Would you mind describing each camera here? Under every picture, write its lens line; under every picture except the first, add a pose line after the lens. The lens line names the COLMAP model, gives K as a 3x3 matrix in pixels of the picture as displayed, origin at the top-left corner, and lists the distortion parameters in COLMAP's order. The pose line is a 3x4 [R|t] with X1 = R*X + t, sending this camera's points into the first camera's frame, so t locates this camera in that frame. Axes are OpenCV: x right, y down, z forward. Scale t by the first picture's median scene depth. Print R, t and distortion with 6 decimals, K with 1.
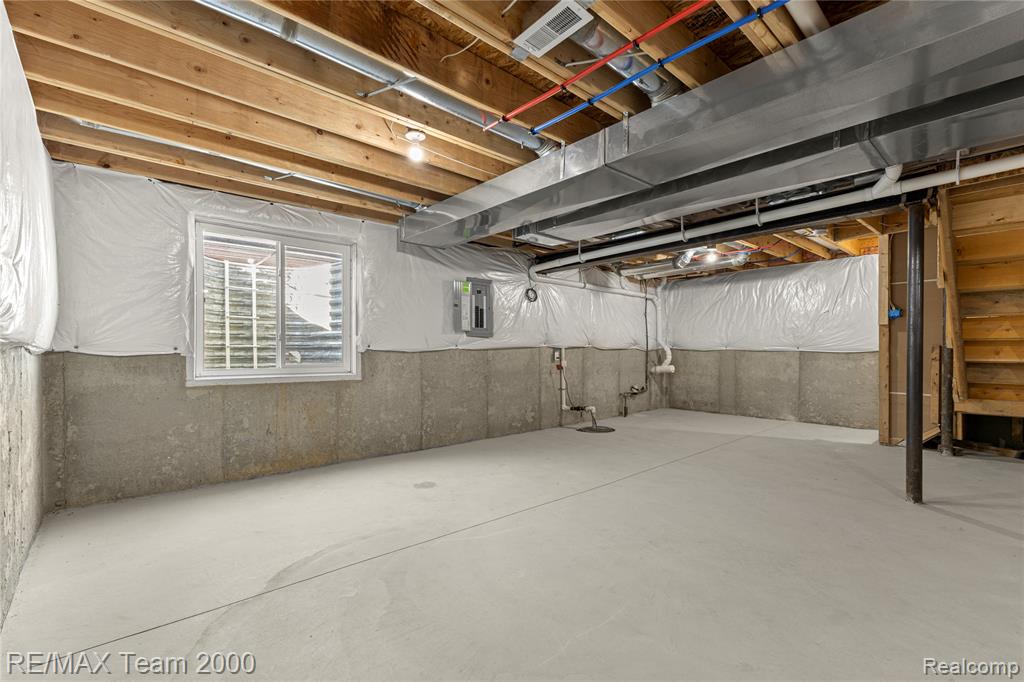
lens RADIAL K [[441.1, 0, 512.6], [0, 441.1, 351.2], [0, 0, 1]] dist [0.013702, -0.005279]
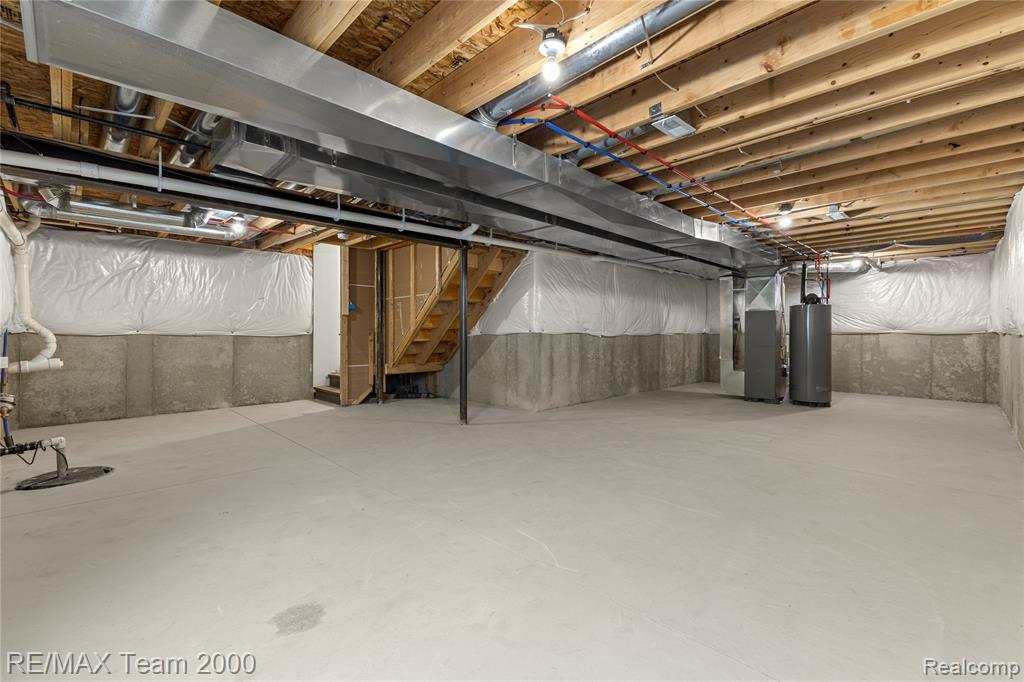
lens RADIAL K [[441.1, 0, 512.5], [0, 441.1, 332.9], [0, 0, 1]] dist [0.013702, -0.005279]
pose [[-0.042084, 0.001307, 0.999113, -0.359255], [0.004028, 0.999991, -0.001138, -0.002170], [-0.999106, 0.003977, -0.042088, 0.411356]]
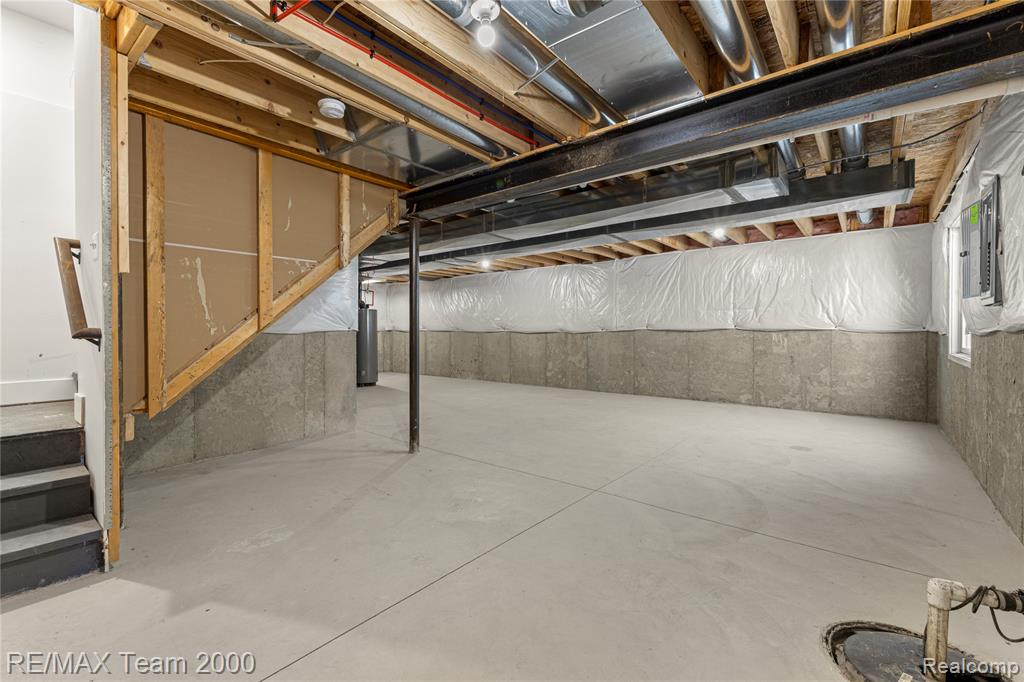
lens RADIAL K [[441.1, 0, 512.0], [0, 441.1, 336.2], [0, 0, 1]] dist [0.013702, -0.005279]
pose [[-0.989804, 0.003816, -0.142383, 0.374223], [0.001637, 0.999880, 0.015412, -0.004819], [0.142425, 0.015022, -0.989692, 1.061664]]
